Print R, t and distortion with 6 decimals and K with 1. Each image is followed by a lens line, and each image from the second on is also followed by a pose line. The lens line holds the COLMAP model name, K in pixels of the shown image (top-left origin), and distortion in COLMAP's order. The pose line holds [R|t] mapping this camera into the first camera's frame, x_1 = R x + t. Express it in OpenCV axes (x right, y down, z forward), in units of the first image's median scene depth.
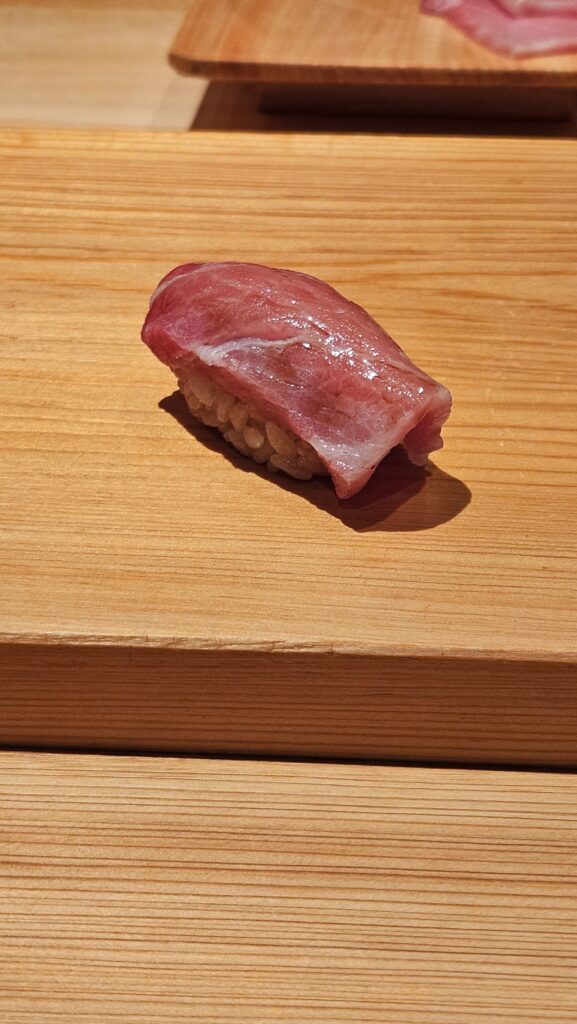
lens RADIAL K [[1794.5, 0, 288.9], [0, 1794.5, 436.3], [0, 0, 1]] dist [0.080244, -0.254565]
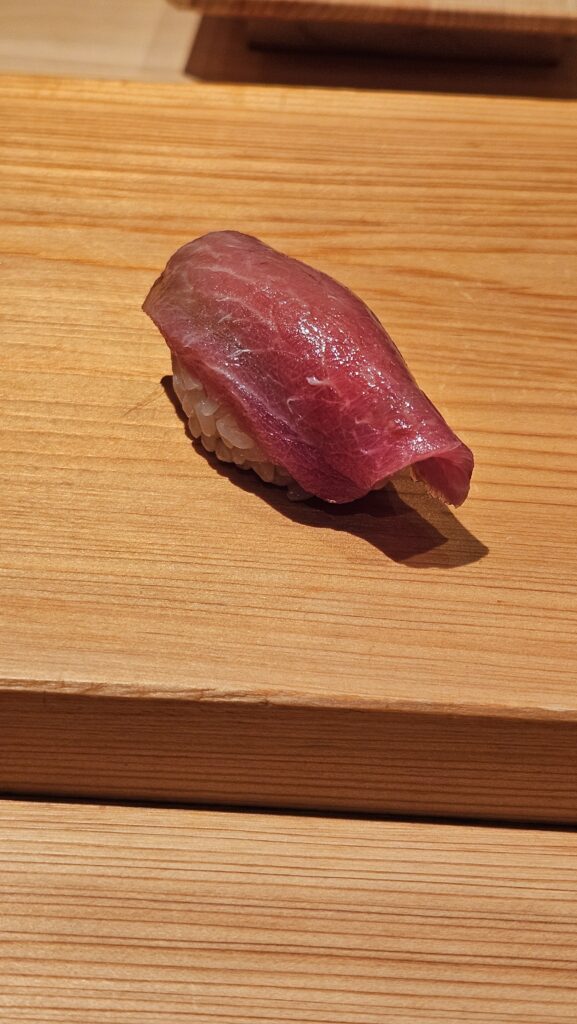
lens RADIAL K [[1626.1, 0, 292.1], [0, 1626.1, 474.6], [0, 0, 1]] dist [0.060613, -0.185340]
pose [[0.999449, 0.017783, 0.028011, 0.011513], [-0.020279, 0.995599, 0.091498, -0.068889], [-0.026260, -0.092016, 0.995411, 0.183698]]
